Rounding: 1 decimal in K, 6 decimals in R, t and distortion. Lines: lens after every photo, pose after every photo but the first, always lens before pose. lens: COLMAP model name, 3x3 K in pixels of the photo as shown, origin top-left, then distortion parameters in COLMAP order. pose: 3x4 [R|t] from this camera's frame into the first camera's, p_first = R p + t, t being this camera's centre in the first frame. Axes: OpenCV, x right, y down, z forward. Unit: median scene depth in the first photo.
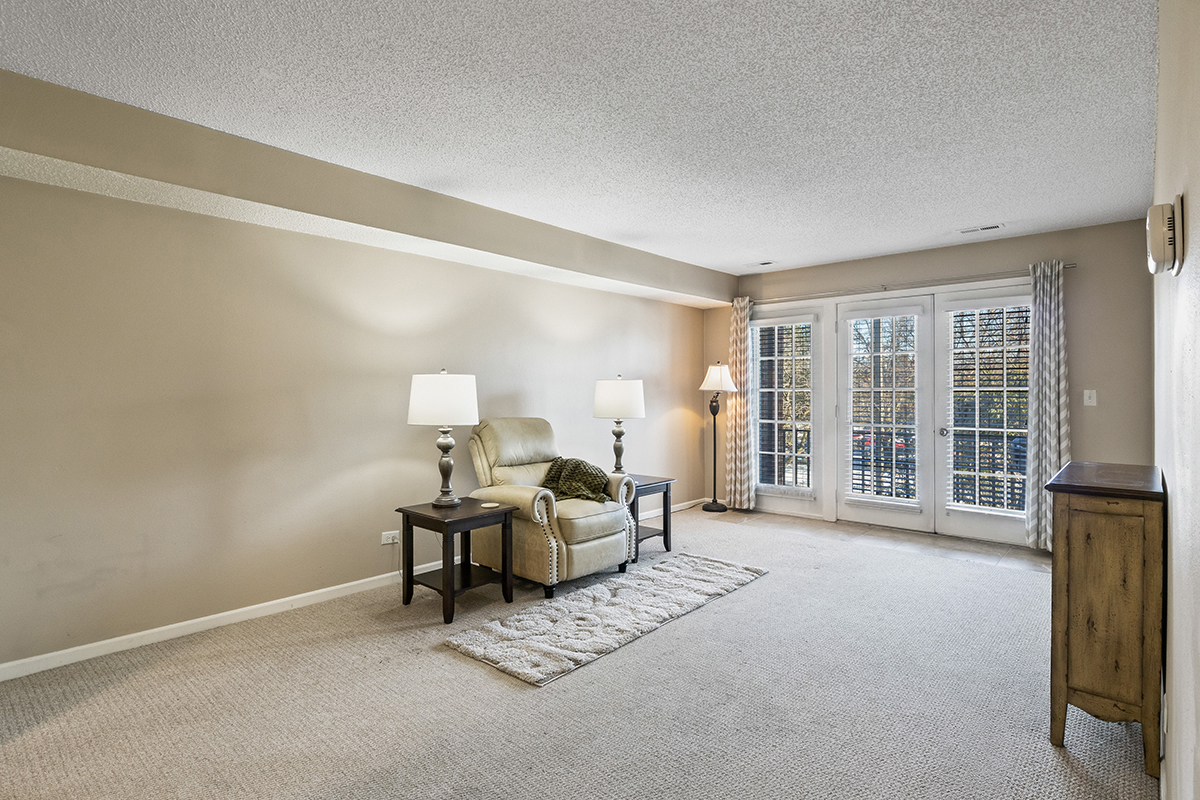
lens RADIAL K [[612.4, 0, 603.3], [0, 612.4, 386.9], [0, 0, 1]] dist [-0.011243, -0.000180]
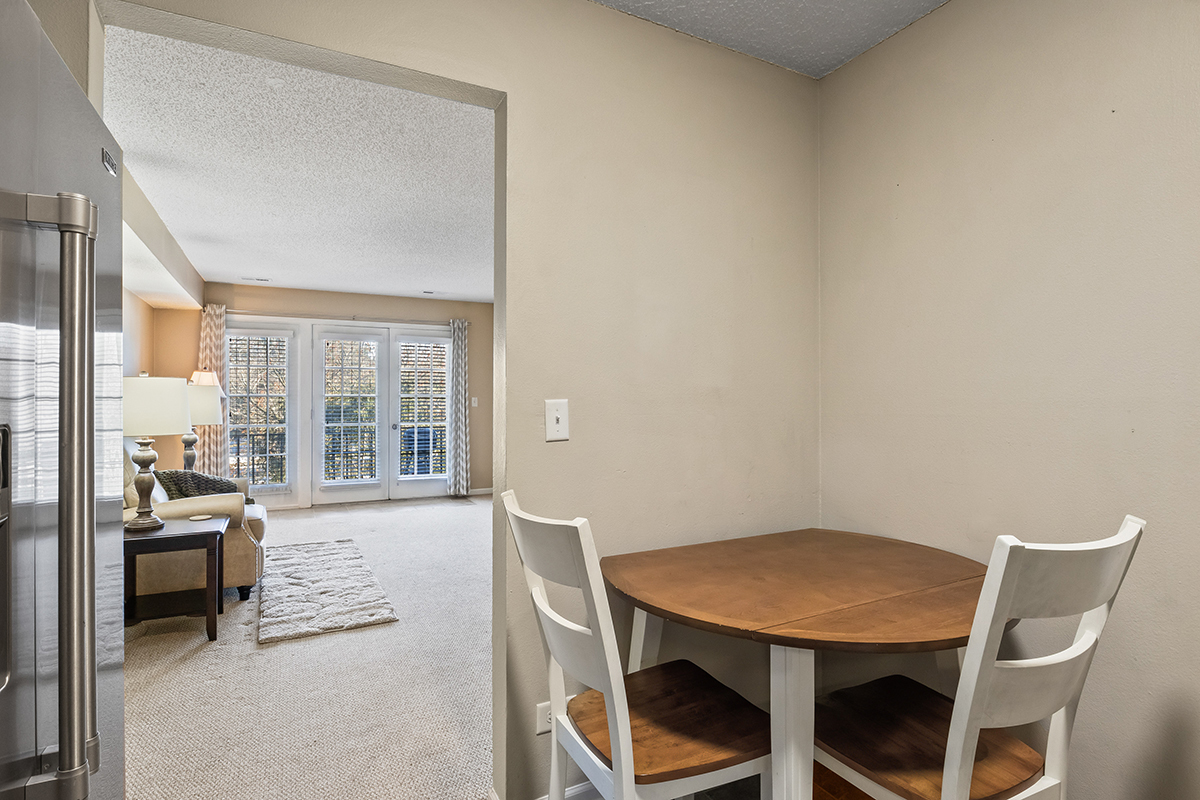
lens RADIAL K [[602.5, 0, 605.1], [0, 602.5, 404.1], [0, 0, 1]] dist [-0.007518, 0.000427]
pose [[0.337358, -0.006738, 0.941352, -0.798578], [-0.010423, 0.999886, 0.010892, 0.001413], [-0.941319, -0.013486, 0.337250, 0.095979]]
